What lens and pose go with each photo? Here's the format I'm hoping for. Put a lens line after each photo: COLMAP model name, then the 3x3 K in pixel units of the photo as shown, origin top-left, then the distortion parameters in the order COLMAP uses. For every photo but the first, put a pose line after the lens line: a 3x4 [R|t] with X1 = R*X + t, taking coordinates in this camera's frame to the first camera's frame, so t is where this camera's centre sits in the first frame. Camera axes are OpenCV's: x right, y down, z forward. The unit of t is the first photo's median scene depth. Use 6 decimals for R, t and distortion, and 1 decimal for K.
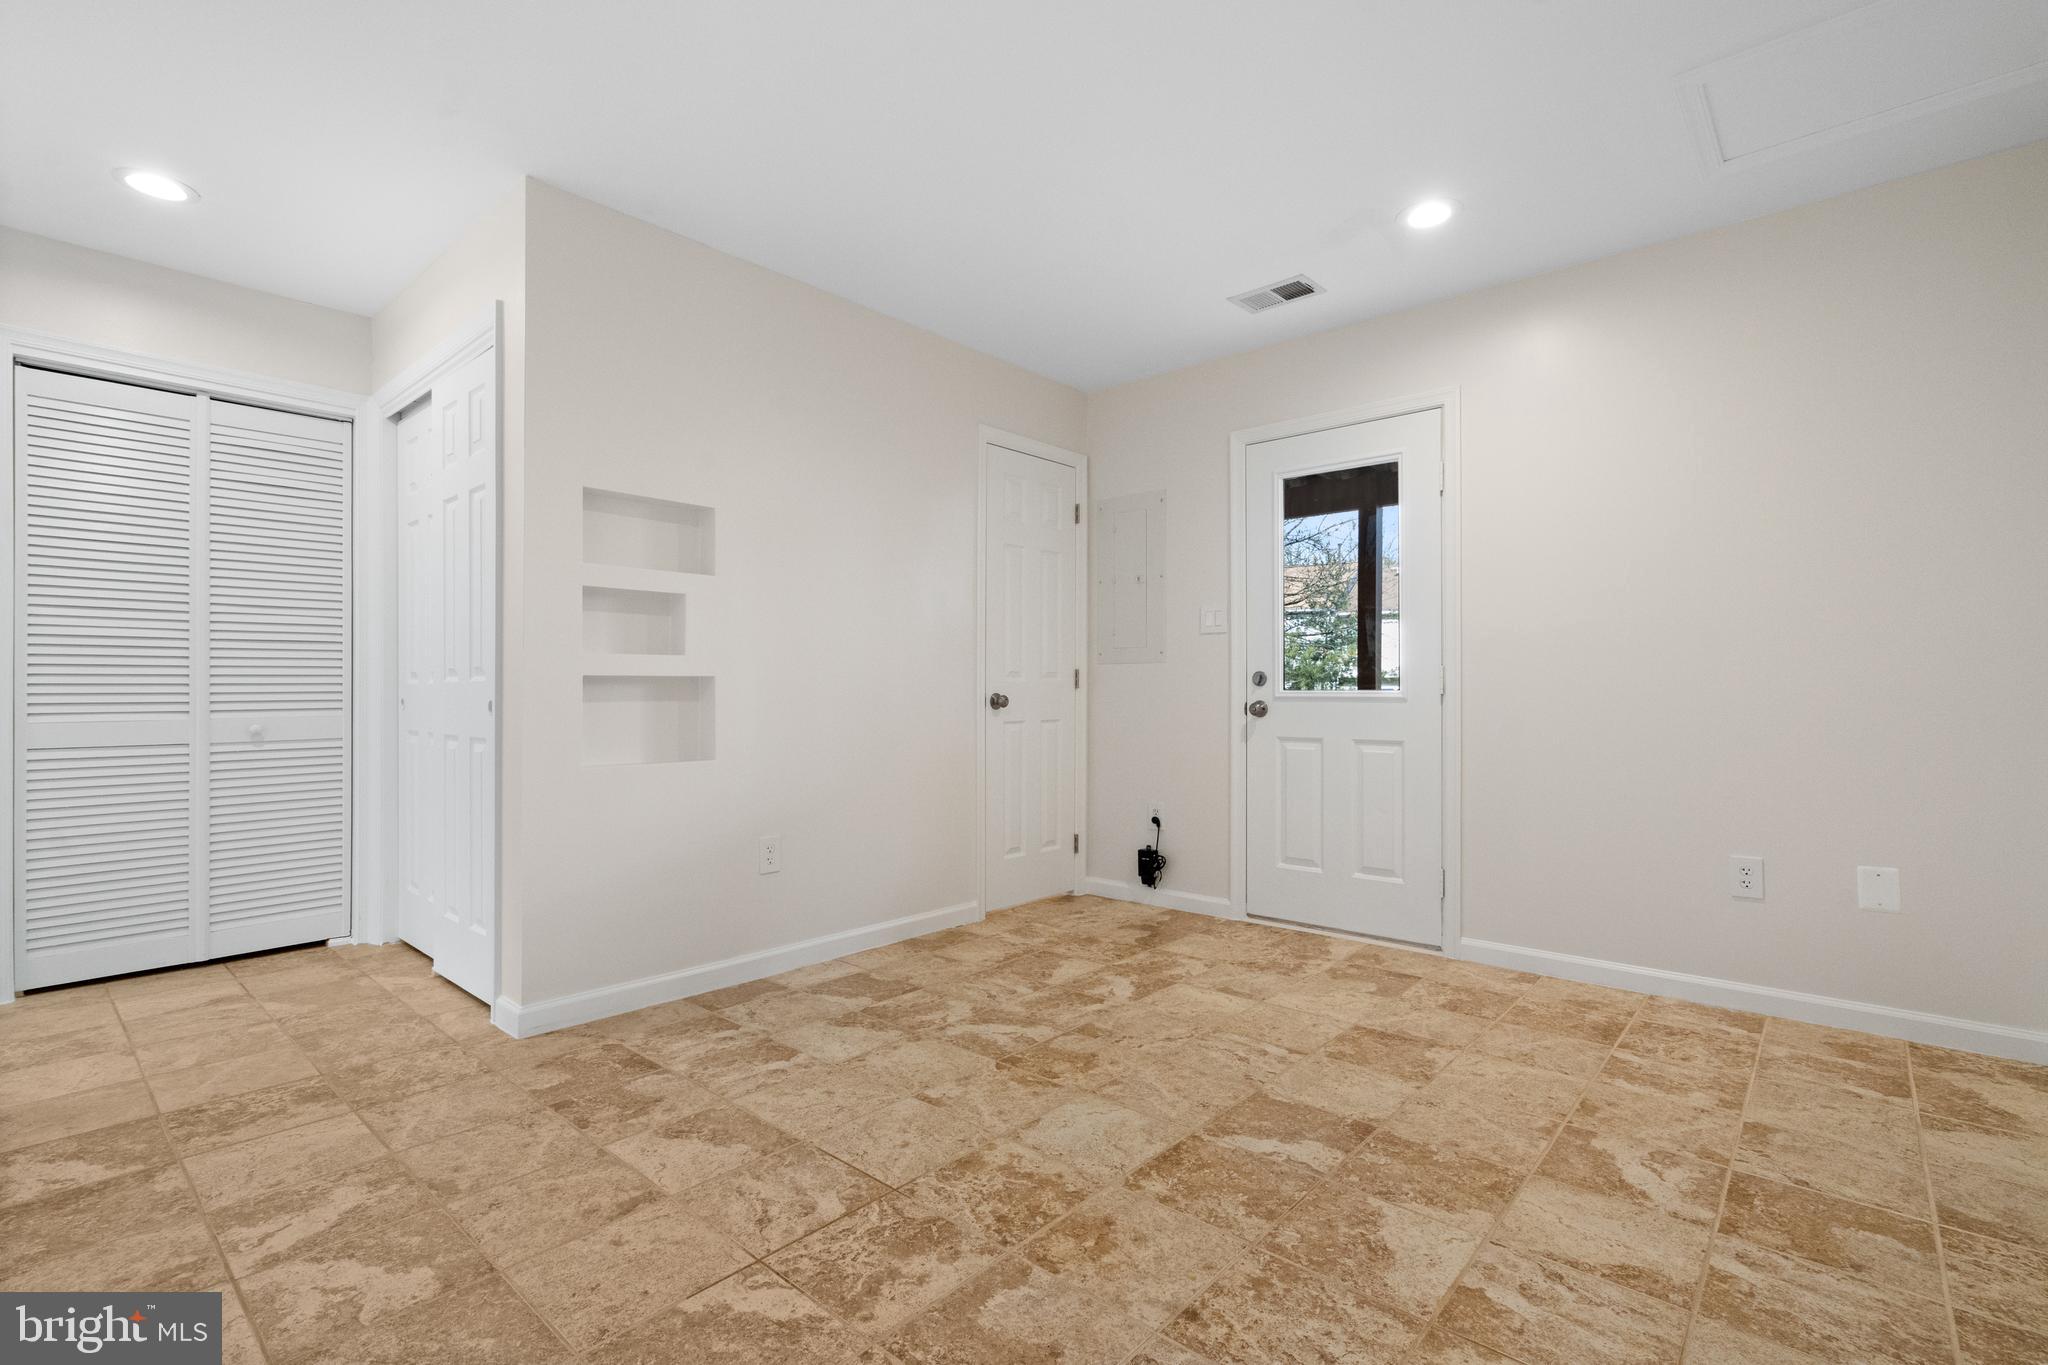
lens RADIAL K [[927.4, 0, 1018.1], [0, 927.4, 679.8], [0, 0, 1]] dist [-0.004030, 0.000853]
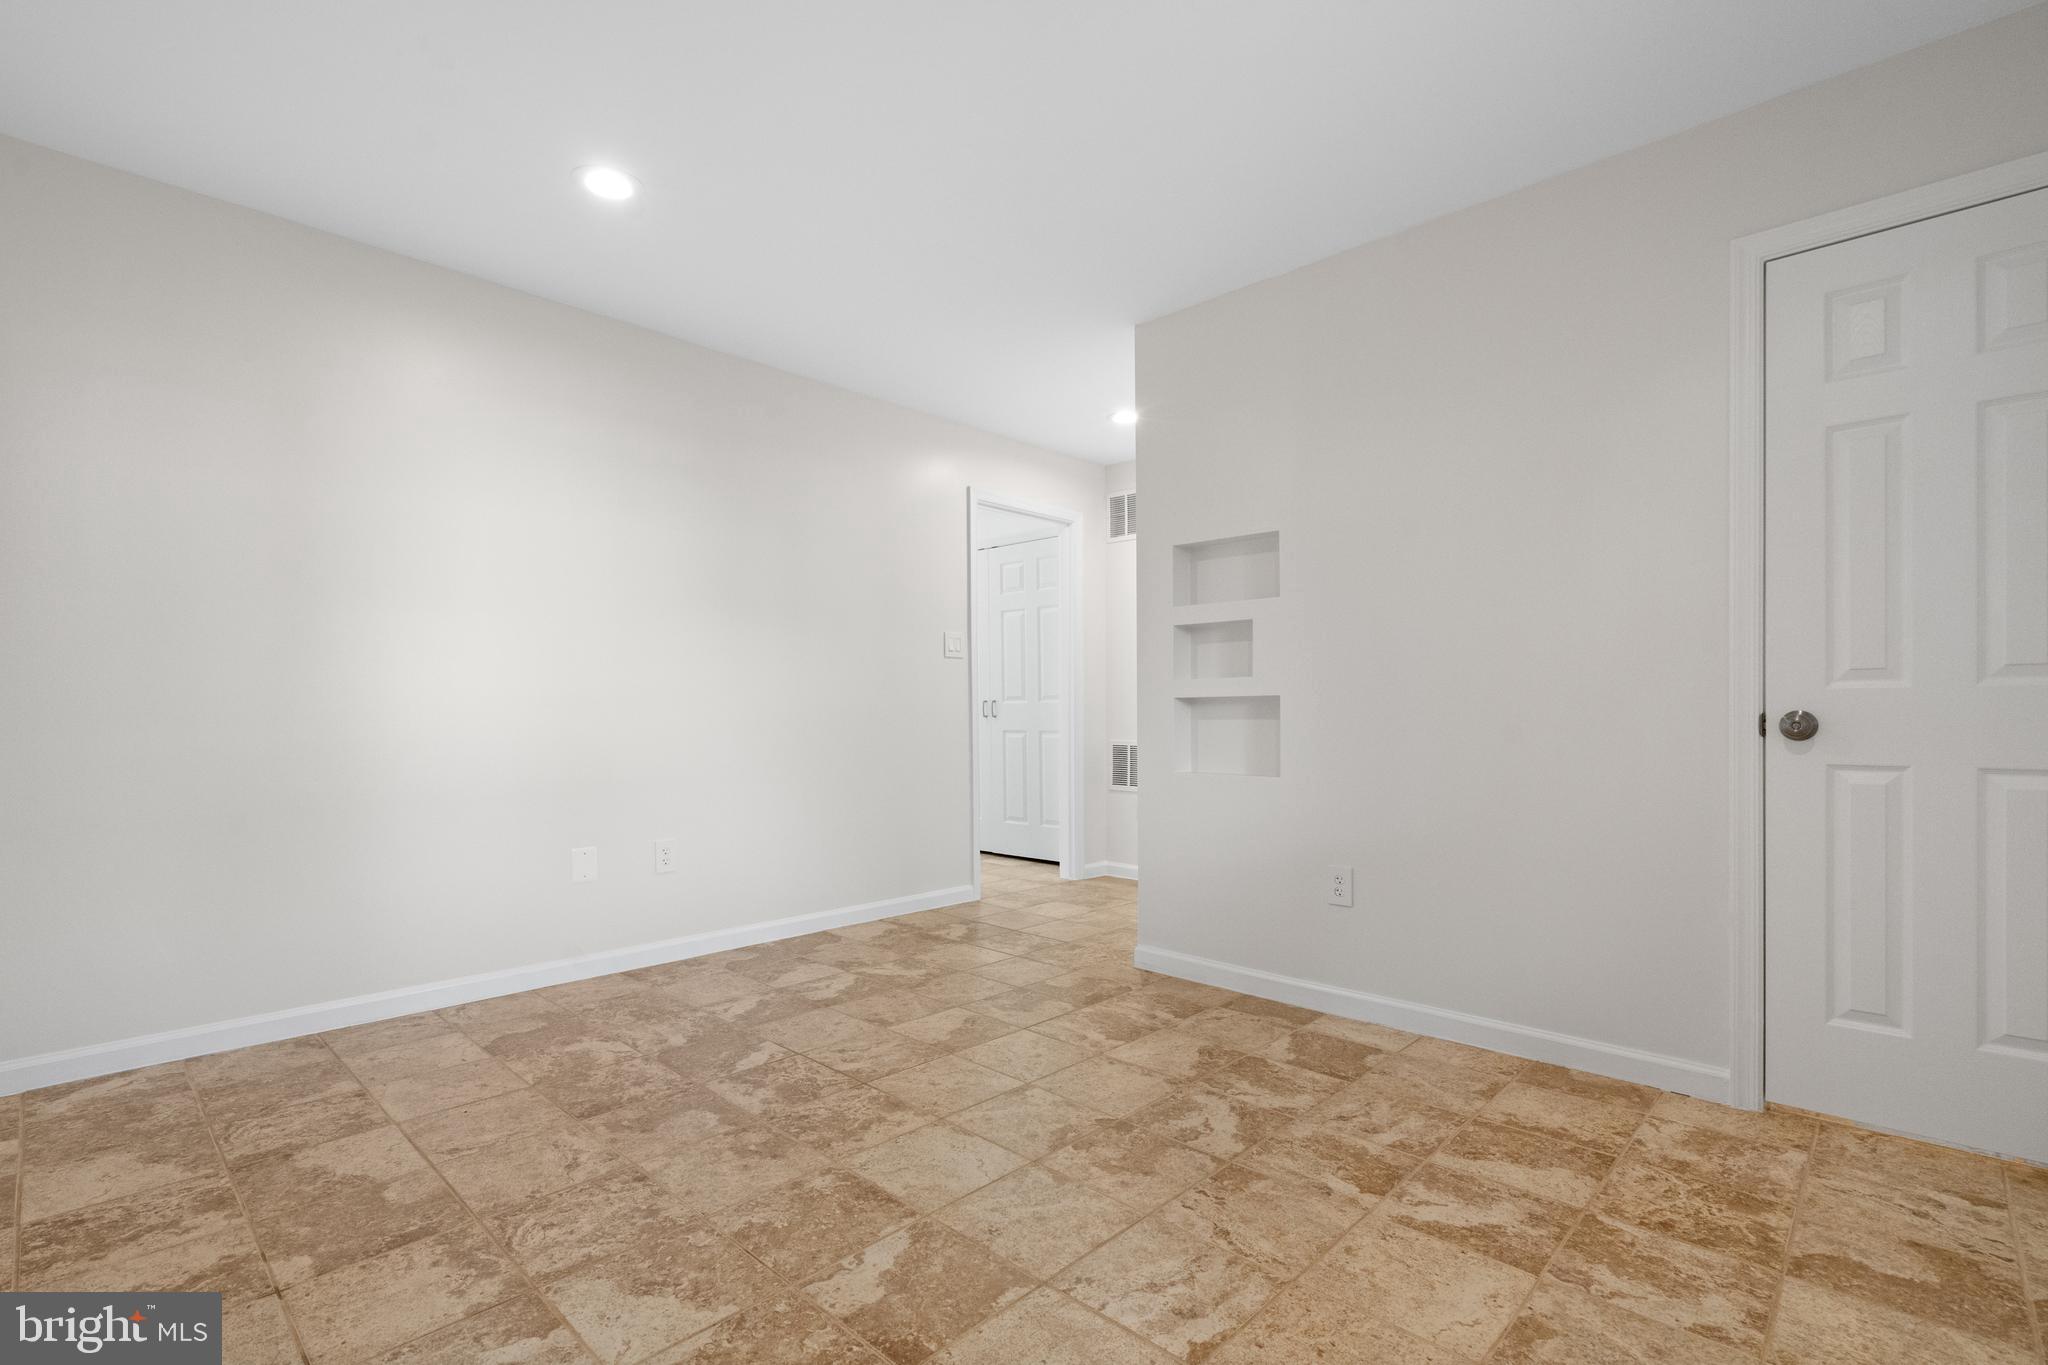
lens RADIAL K [[927.4, 0, 1018.1], [0, 927.4, 679.8], [0, 0, 1]] dist [-0.004030, 0.000853]
pose [[-0.031920, -0.037904, -0.998771, 0.861709], [0.016381, 0.999127, -0.038441, 0.017404], [0.999356, -0.017588, -0.031271, 0.902208]]
